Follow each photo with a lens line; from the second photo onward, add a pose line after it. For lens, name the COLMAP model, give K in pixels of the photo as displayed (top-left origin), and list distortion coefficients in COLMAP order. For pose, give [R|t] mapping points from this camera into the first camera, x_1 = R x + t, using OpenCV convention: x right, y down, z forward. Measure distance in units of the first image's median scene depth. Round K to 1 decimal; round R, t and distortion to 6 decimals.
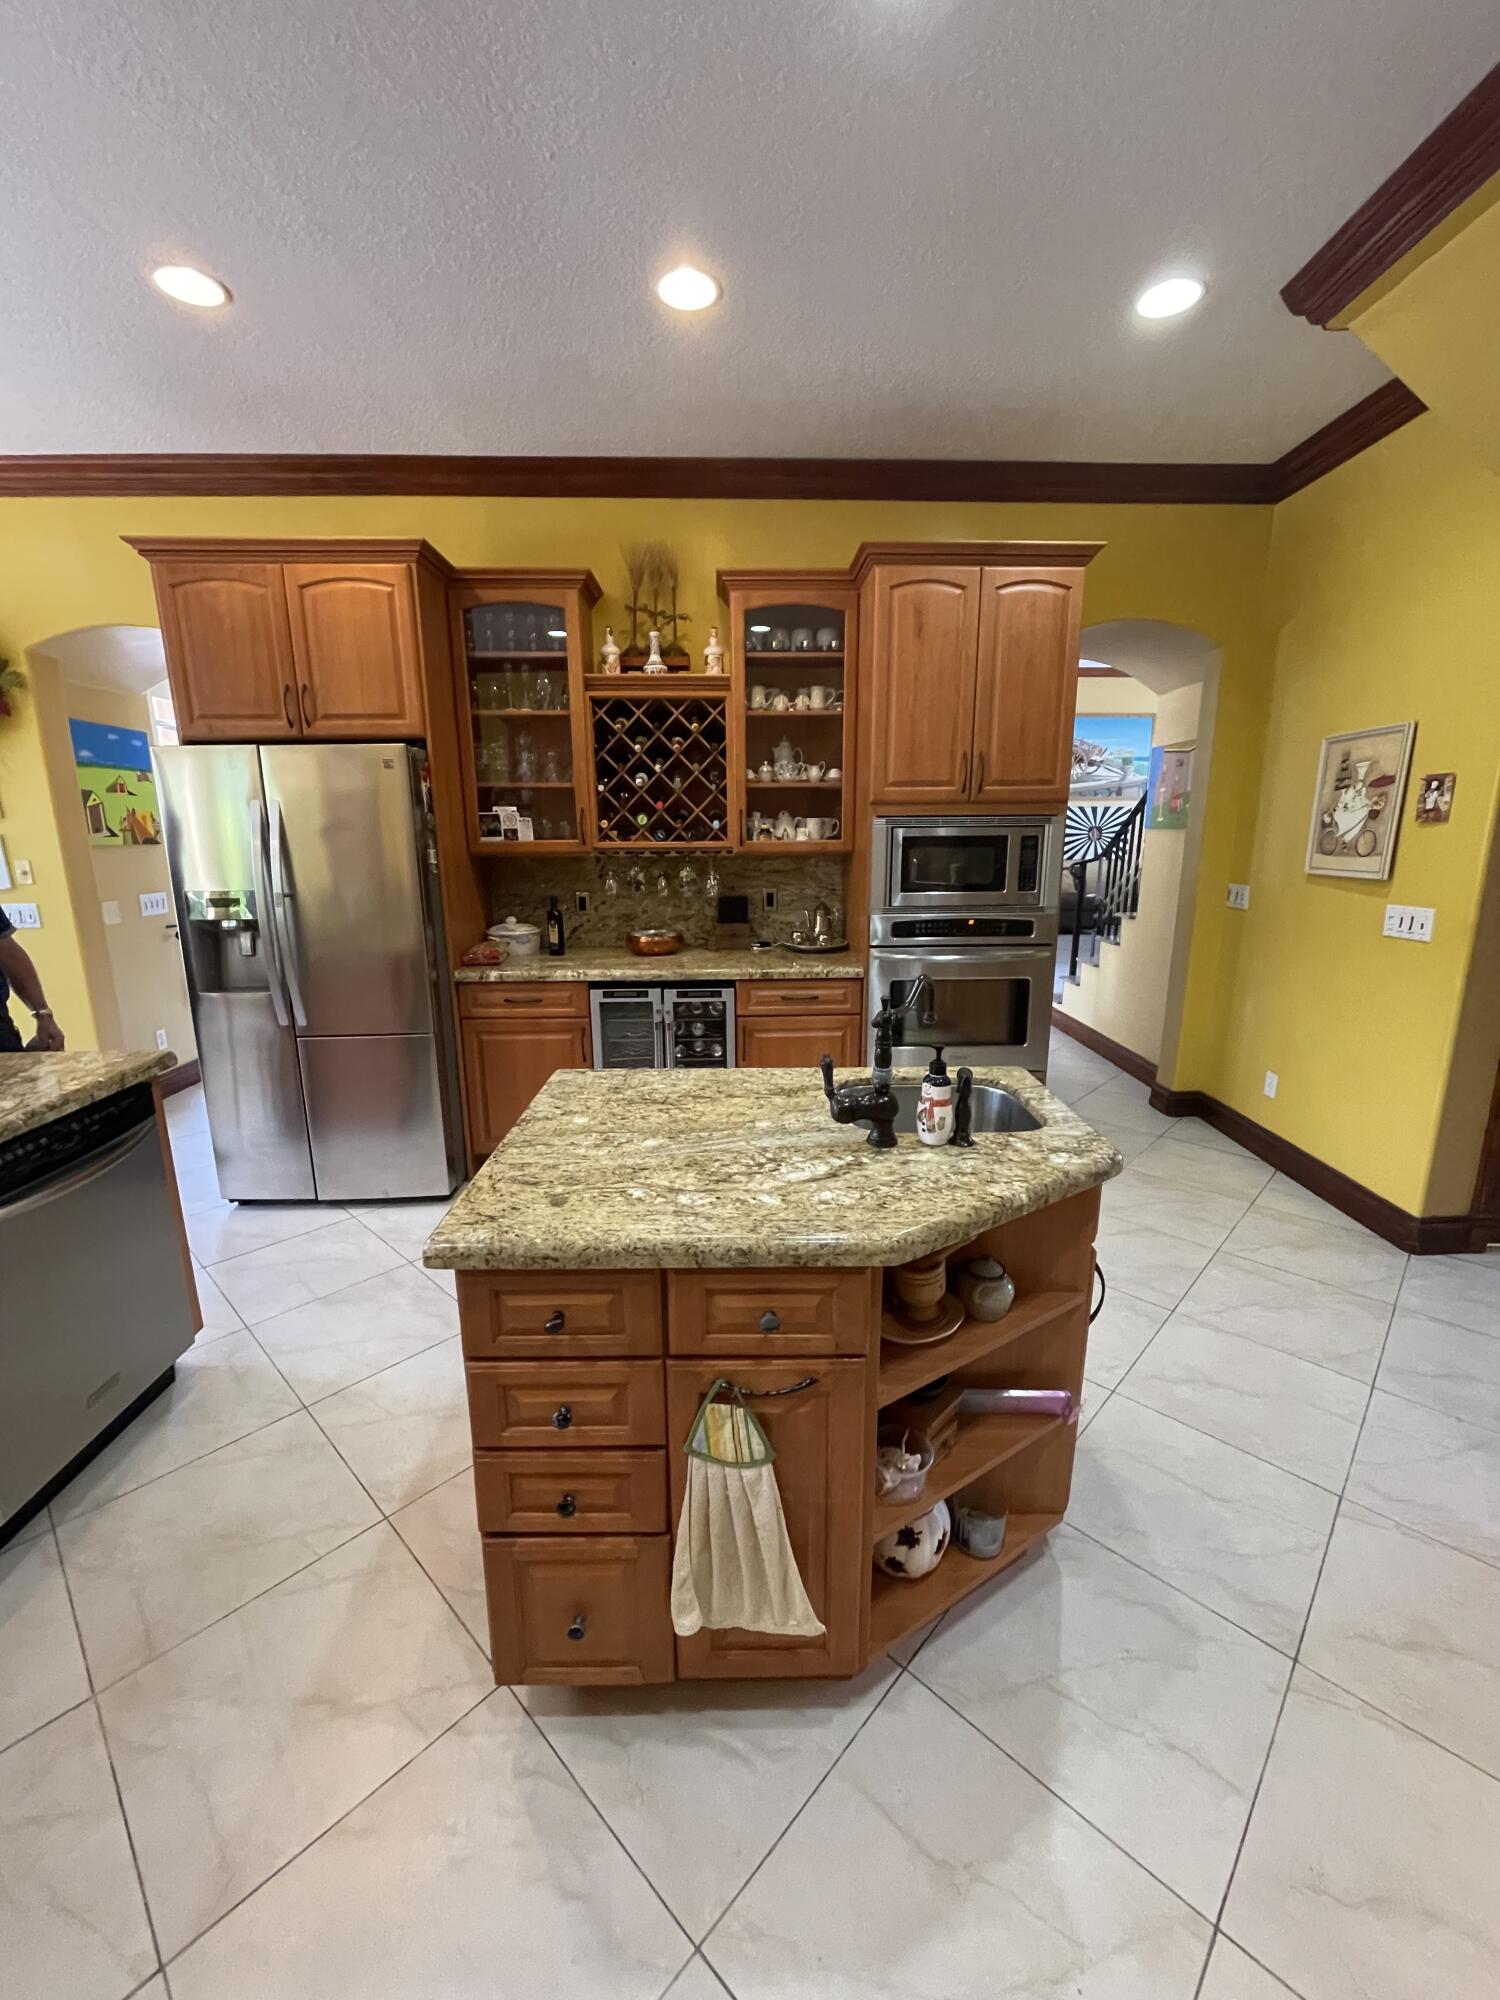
lens RADIAL K [[802.3, 0, 752.3], [0, 802.3, 1005.1], [0, 0, 1]] dist [-0.003939, -0.000312]
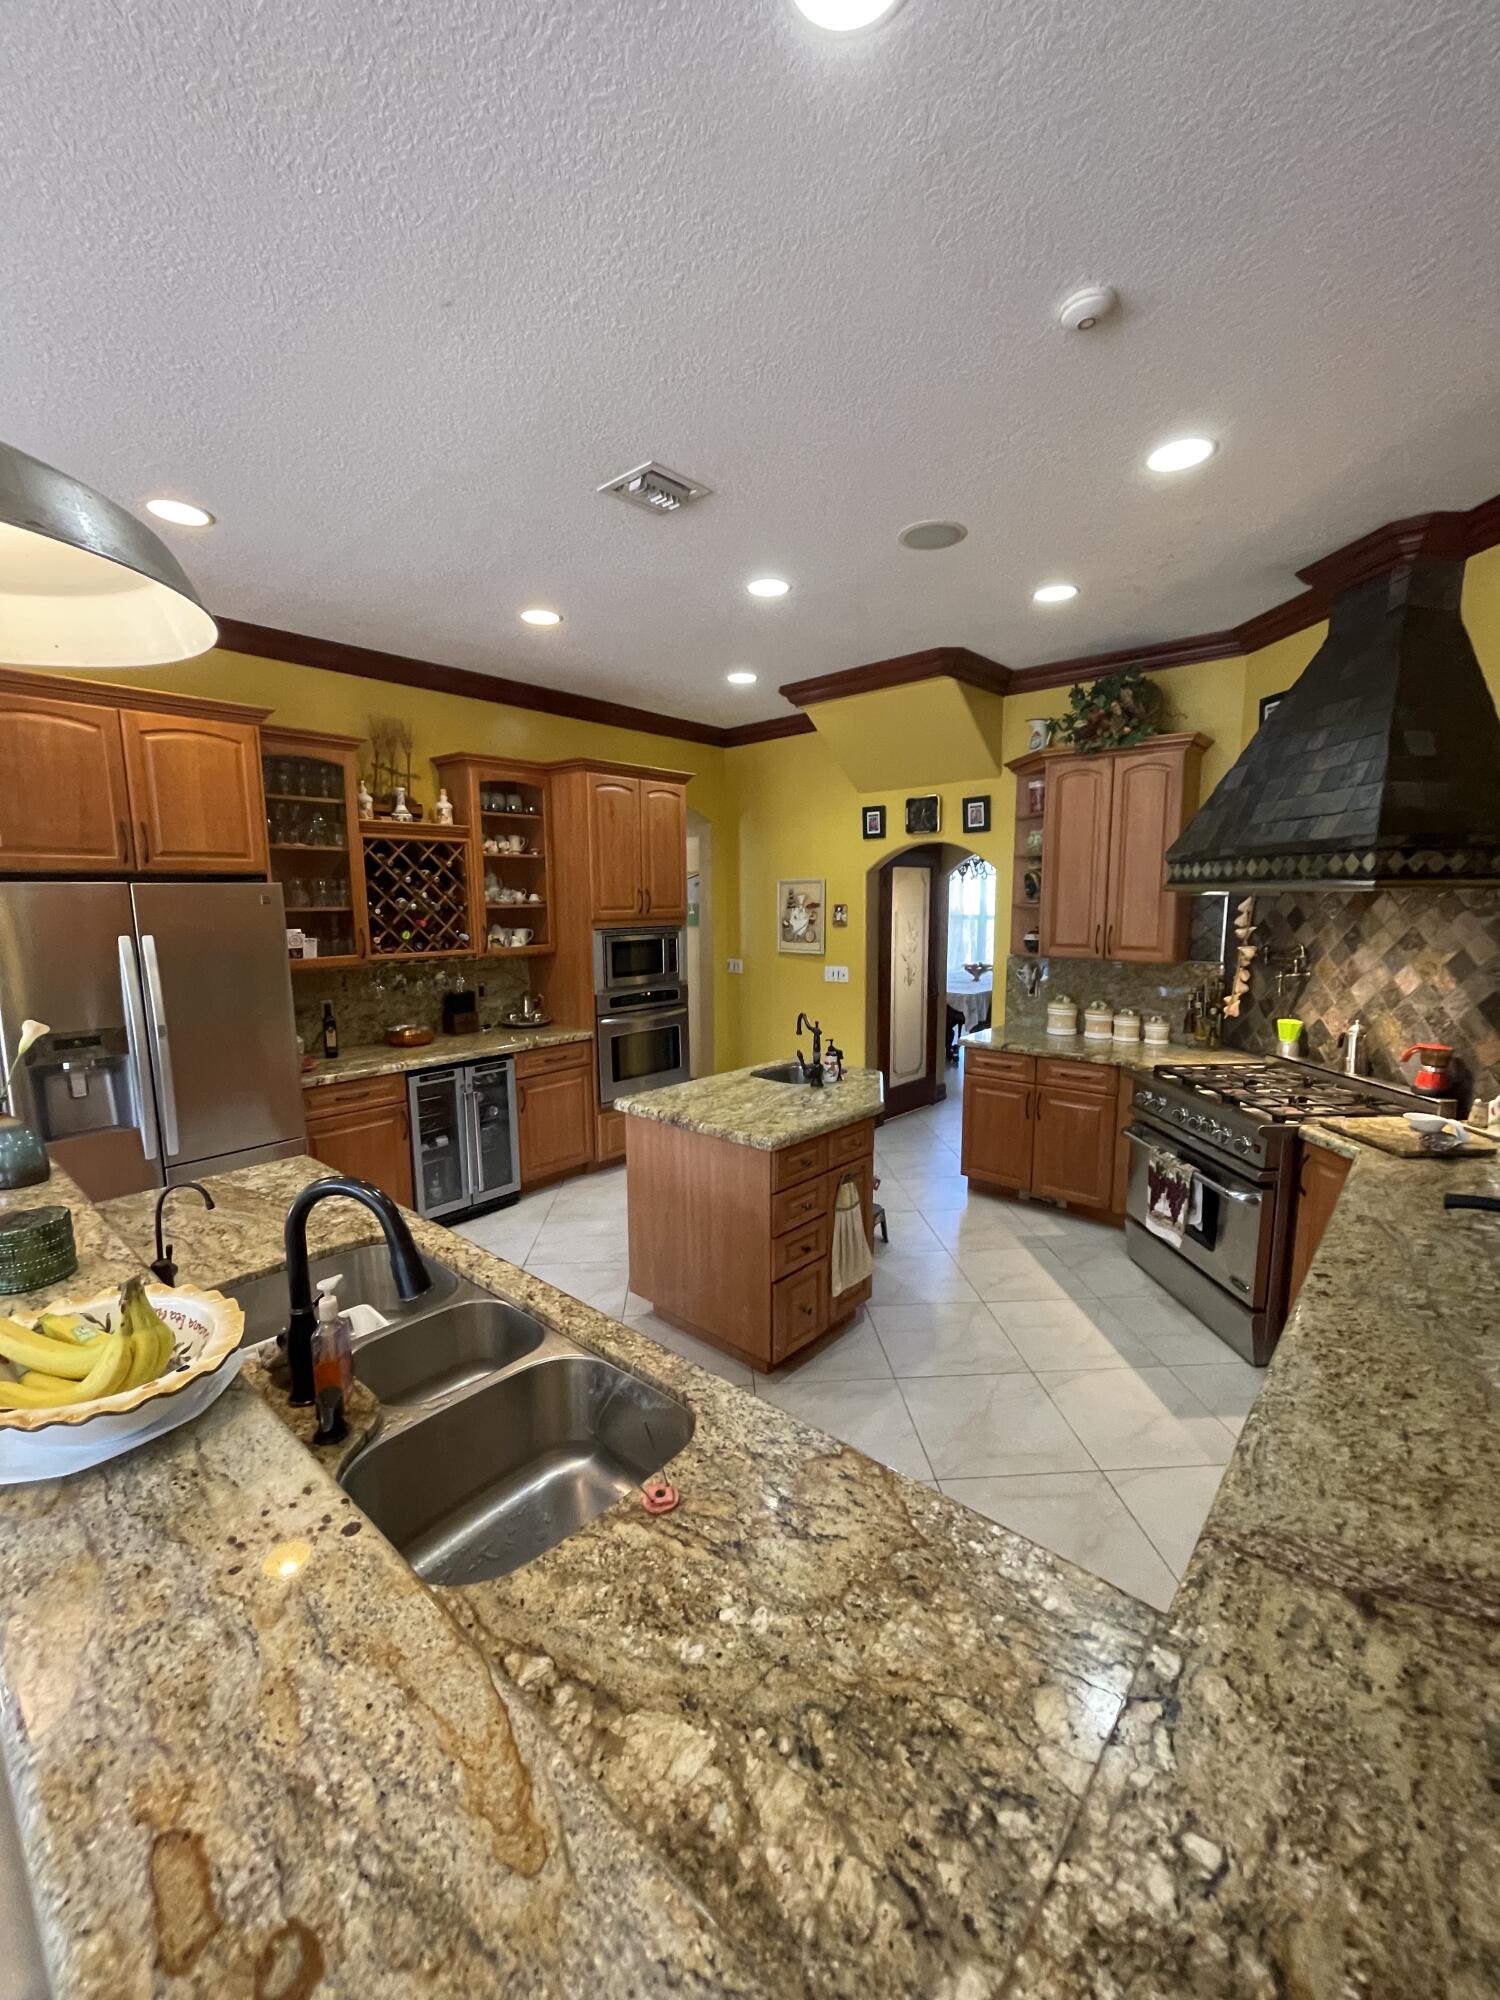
lens RADIAL K [[802.3, 0, 757.3], [0, 802.3, 1000.9], [0, 0, 1]] dist [-0.003939, -0.000312]
pose [[0.674620, -0.095188, 0.732003, -0.717625], [0.162269, 0.986517, -0.021264, -0.022107], [-0.720109, 0.133127, 0.680970, -0.211700]]
